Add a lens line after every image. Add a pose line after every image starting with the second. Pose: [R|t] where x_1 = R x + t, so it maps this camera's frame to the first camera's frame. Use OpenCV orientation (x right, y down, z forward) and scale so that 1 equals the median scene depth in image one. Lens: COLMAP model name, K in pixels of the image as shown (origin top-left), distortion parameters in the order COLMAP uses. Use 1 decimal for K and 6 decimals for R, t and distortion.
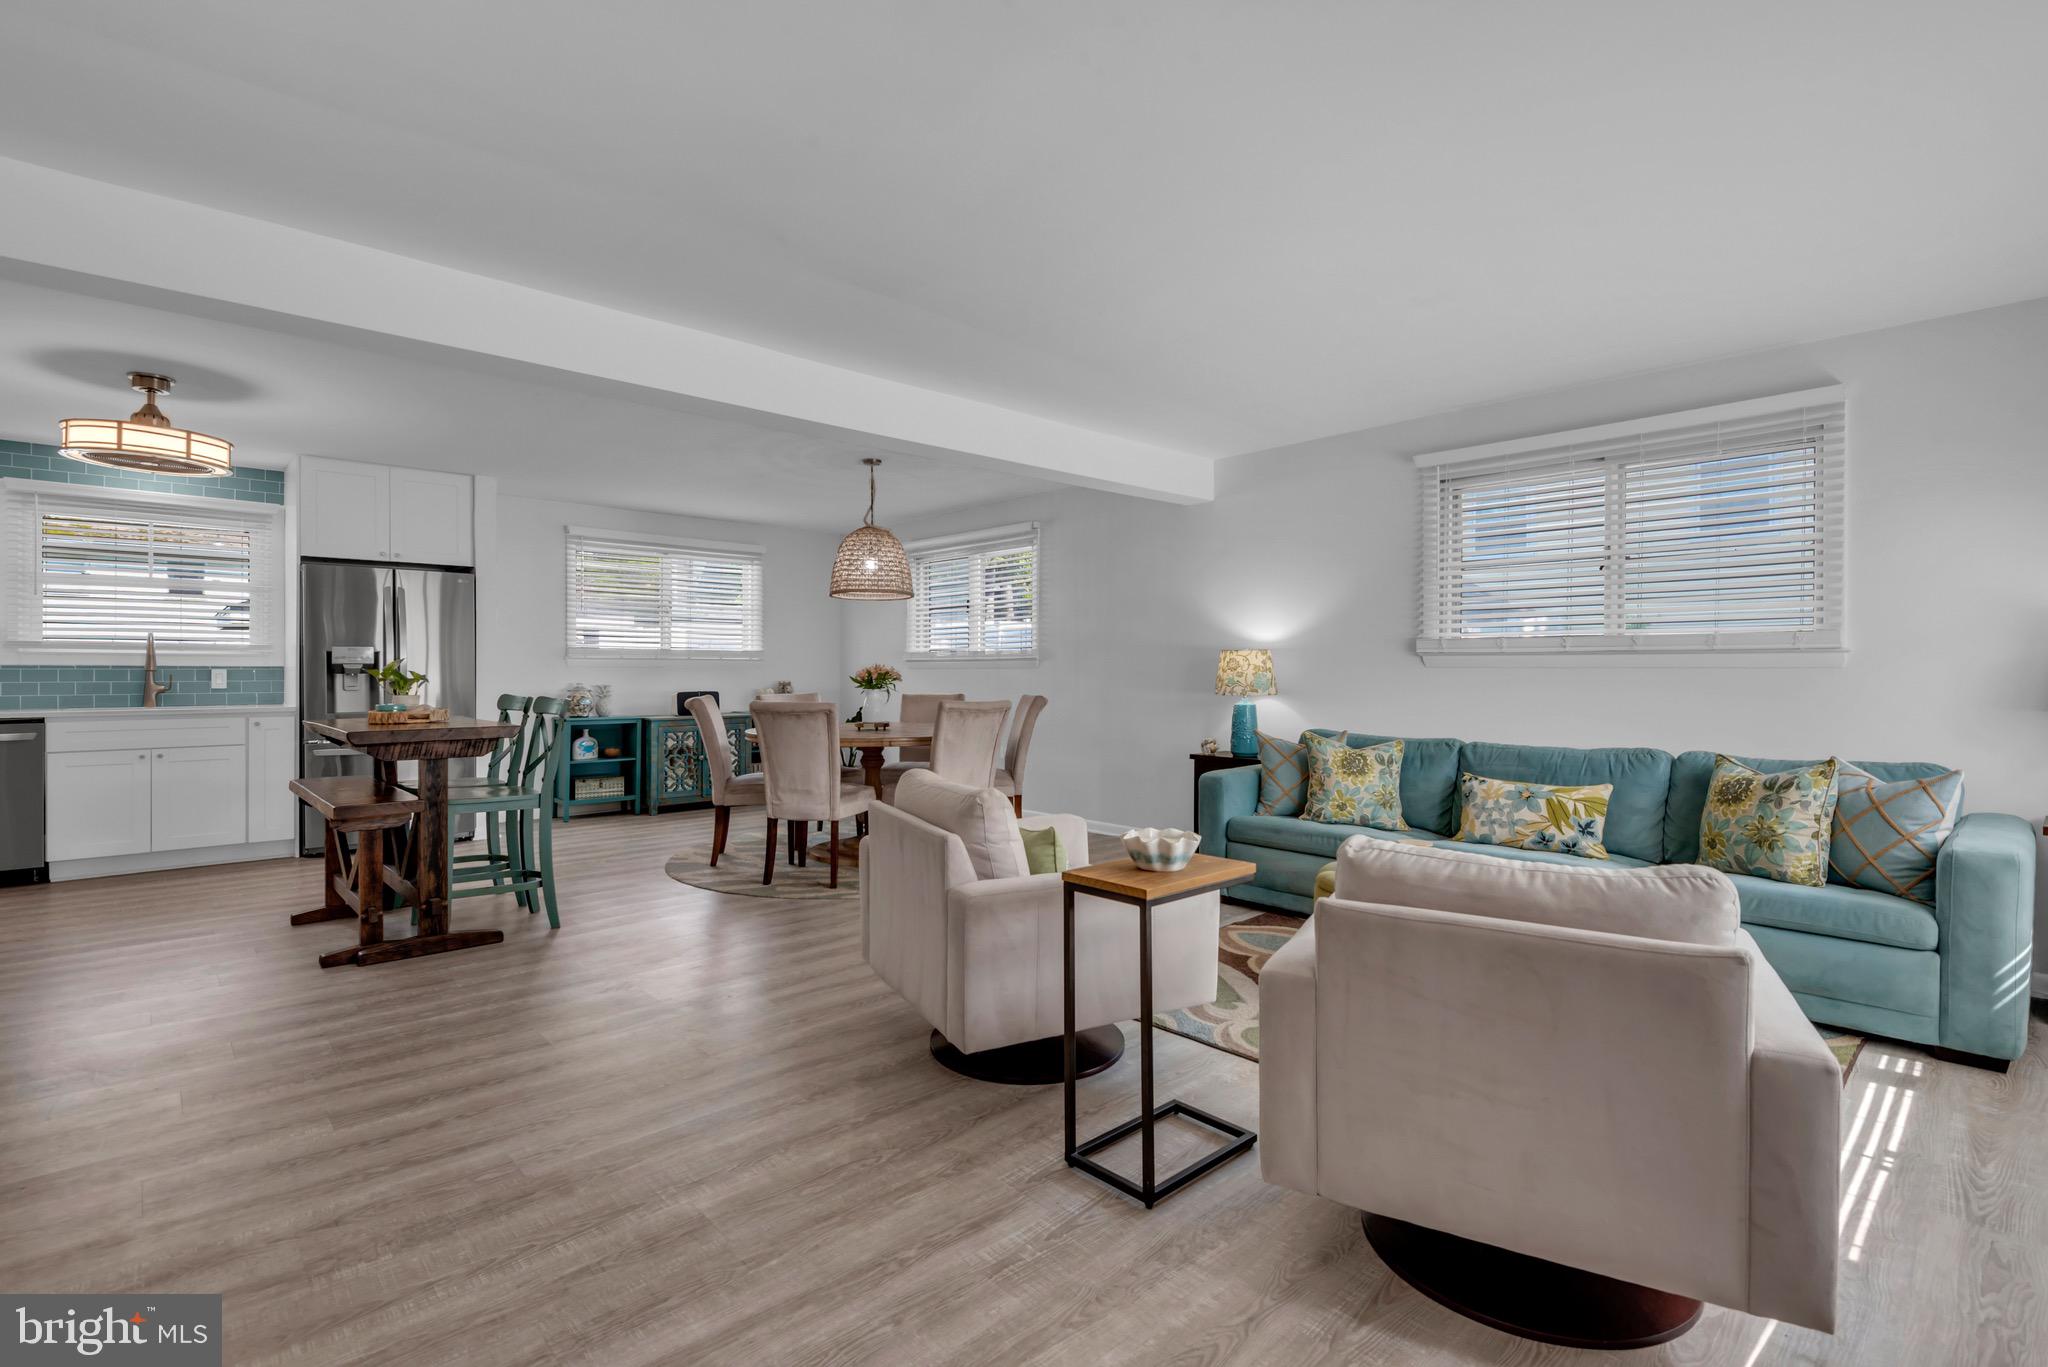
lens RADIAL K [[951.6, 0, 1022.4], [0, 951.6, 671.2], [0, 0, 1]] dist [0.006248, -0.006168]
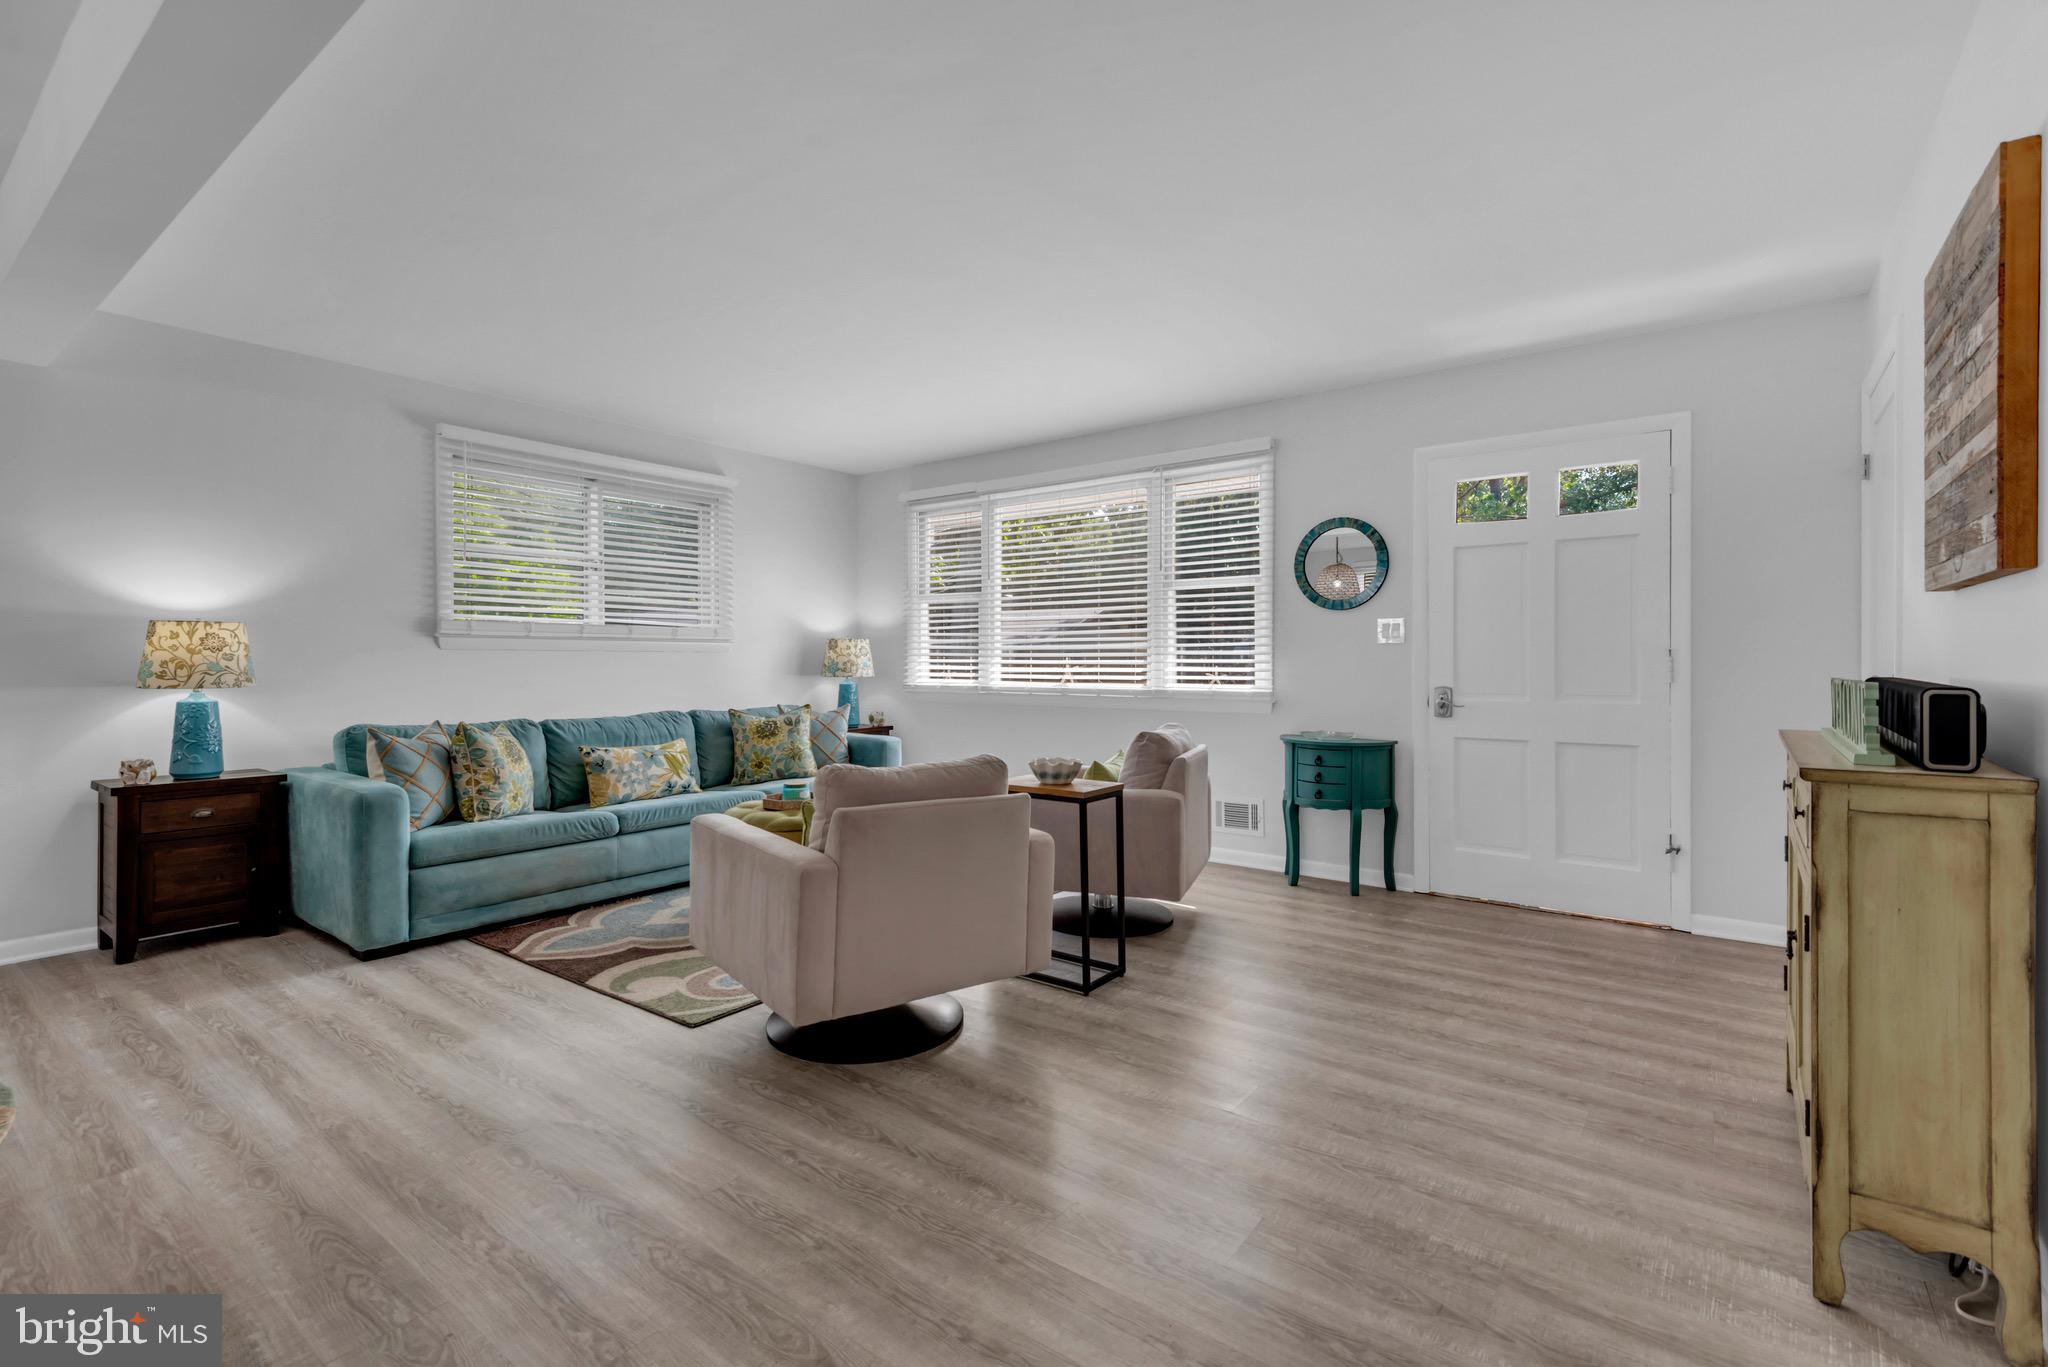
lens RADIAL K [[925.4, 0, 1012.3], [0, 925.4, 659.5], [0, 0, 1]] dist [0.028963, -0.011787]
pose [[-0.168828, -0.001365, 0.985645, -0.523014], [0.000511, 0.999999, 0.001472, 0.004629], [-0.985645, 0.000752, -0.168827, 0.538549]]
